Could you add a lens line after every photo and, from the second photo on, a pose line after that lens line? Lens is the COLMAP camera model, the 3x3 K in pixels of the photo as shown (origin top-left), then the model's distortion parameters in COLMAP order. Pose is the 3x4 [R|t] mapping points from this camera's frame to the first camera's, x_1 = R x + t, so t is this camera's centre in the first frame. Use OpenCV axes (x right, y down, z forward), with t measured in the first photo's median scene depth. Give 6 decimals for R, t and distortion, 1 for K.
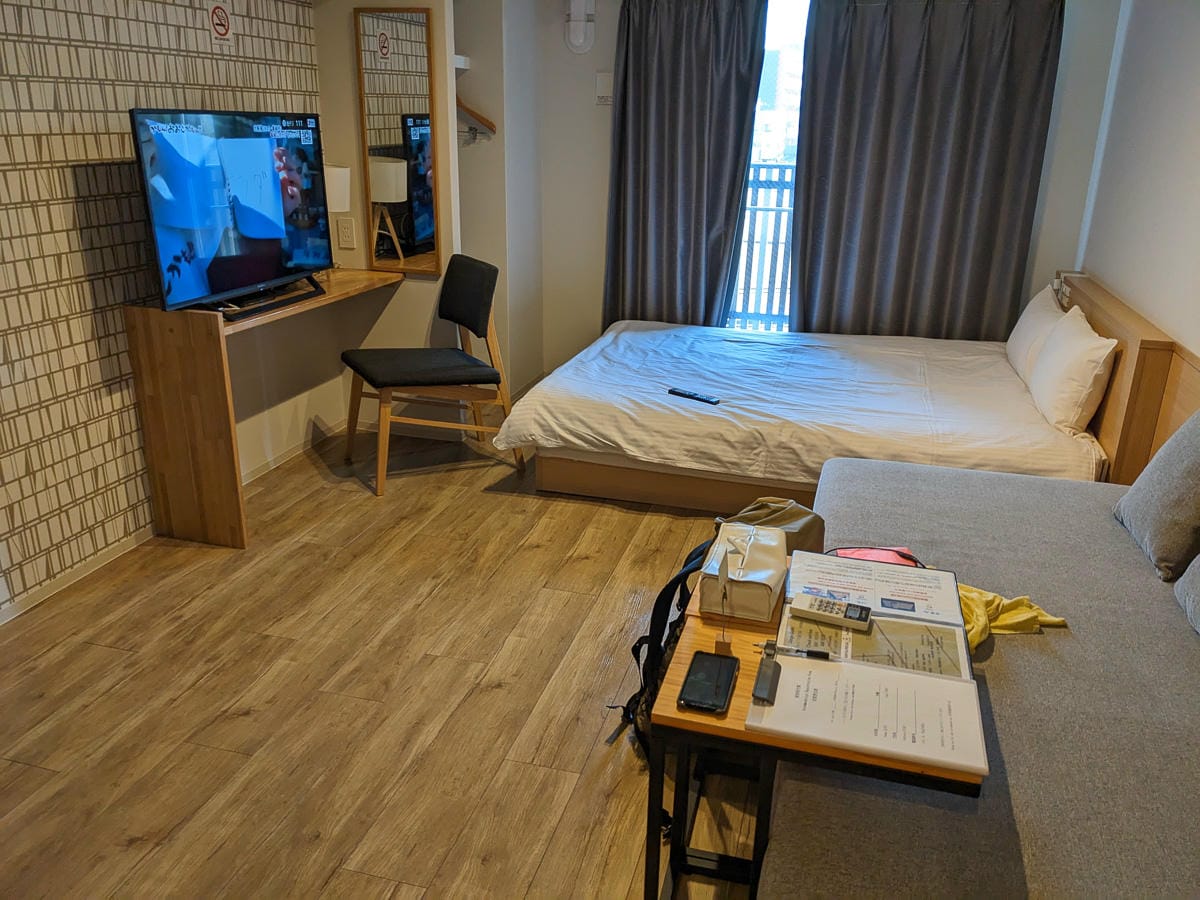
lens RADIAL K [[942.4, 0, 600.0], [0, 942.4, 450.0], [0, 0, 1]] dist [0.000937, -0.003687]
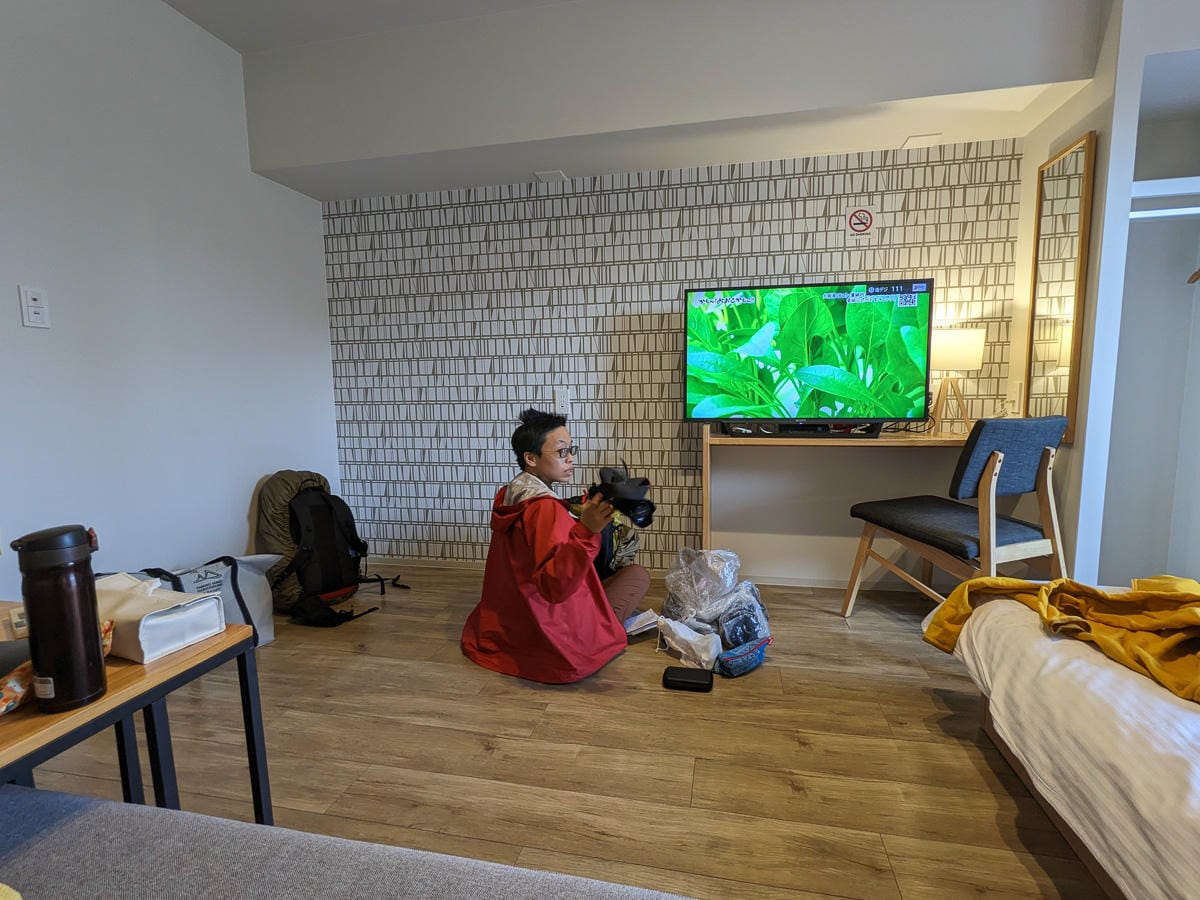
lens RADIAL K [[570.1, 0, 600.0], [0, 570.1, 450.0], [0, 0, 1]] dist [-0.002892, -0.000843]
pose [[0.057453, 0.087242, -0.994529, 0.416920], [-0.312679, 0.947628, 0.065065, -0.119867], [0.948120, 0.307230, 0.081723, 0.805068]]
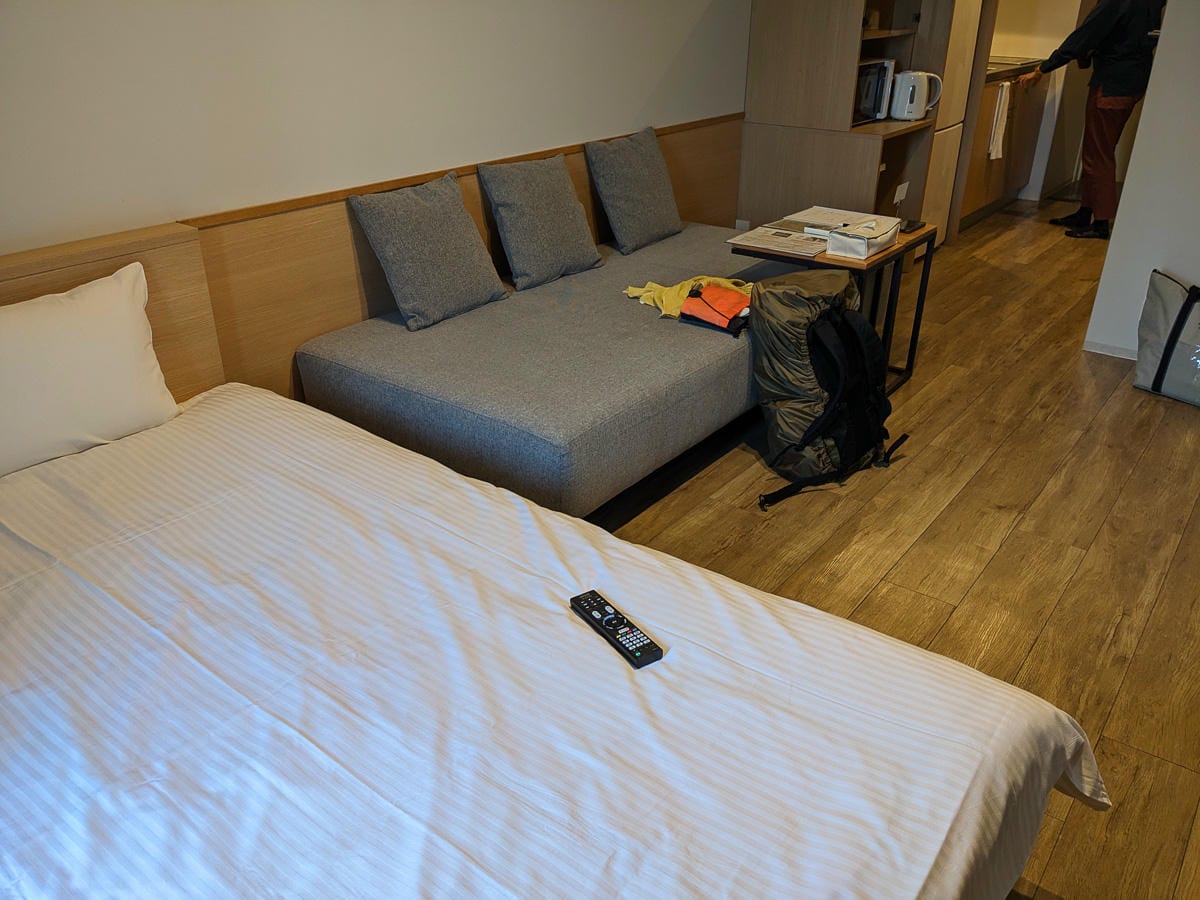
lens RADIAL K [[942.4, 0, 600.0], [0, 942.4, 450.0], [0, 0, 1]] dist [0.000937, -0.003687]
pose [[-0.925765, -0.193786, 0.324661, -0.018040], [0.099671, 0.703220, 0.703952, -0.502384], [-0.364725, 0.684053, -0.631702, 1.506940]]
